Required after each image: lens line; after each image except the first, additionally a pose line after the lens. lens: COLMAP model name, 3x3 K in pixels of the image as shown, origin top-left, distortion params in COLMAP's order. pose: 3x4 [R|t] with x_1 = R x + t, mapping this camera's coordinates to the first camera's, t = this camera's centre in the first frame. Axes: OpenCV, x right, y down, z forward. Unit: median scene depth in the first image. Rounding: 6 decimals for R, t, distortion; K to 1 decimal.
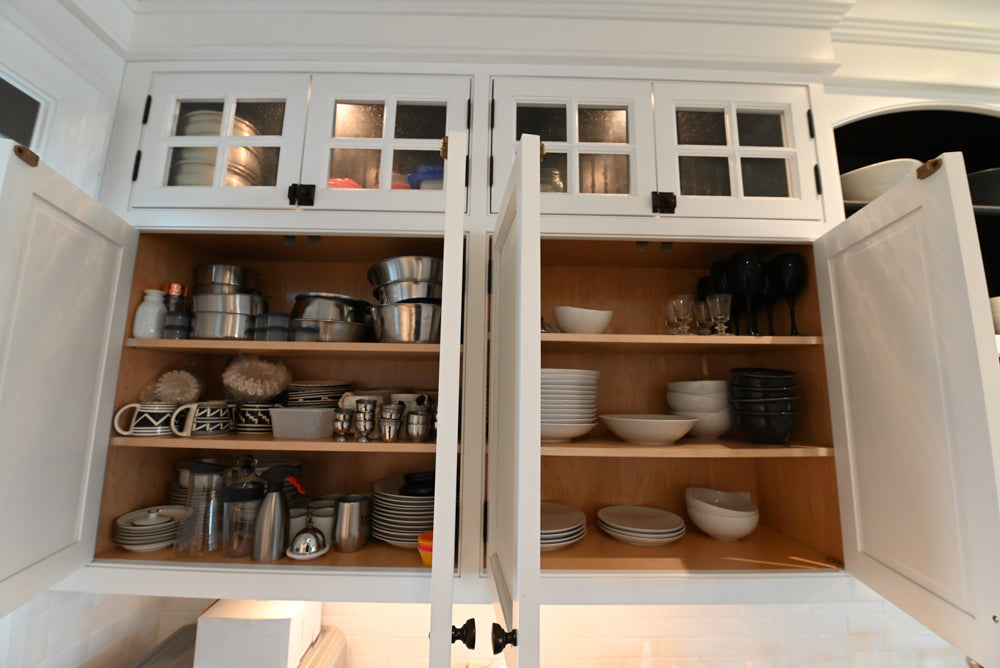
lens RADIAL K [[425.5, 0, 501.7], [0, 425.5, 331.8], [0, 0, 1]] dist [-0.021554, -0.003271]
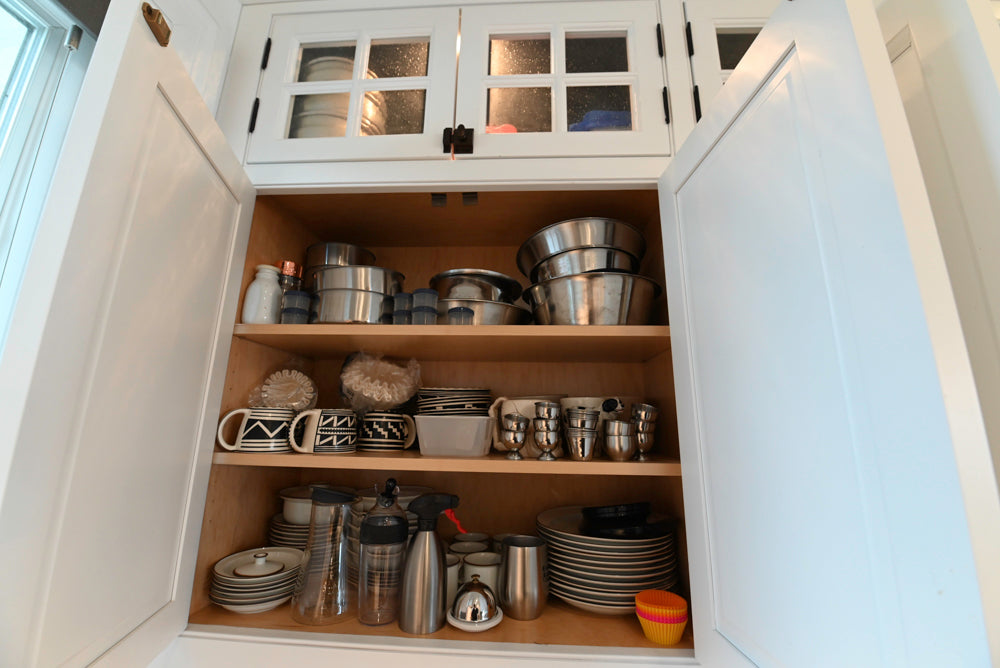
lens RADIAL K [[425.5, 0, 499.5], [0, 425.5, 328.6], [0, 0, 1]] dist [-0.021554, -0.003271]
pose [[0.997561, -0.015741, -0.067999, -0.344740], [0.010063, 0.996494, -0.083057, 0.091806], [0.069068, 0.082170, 0.994222, 0.245869]]
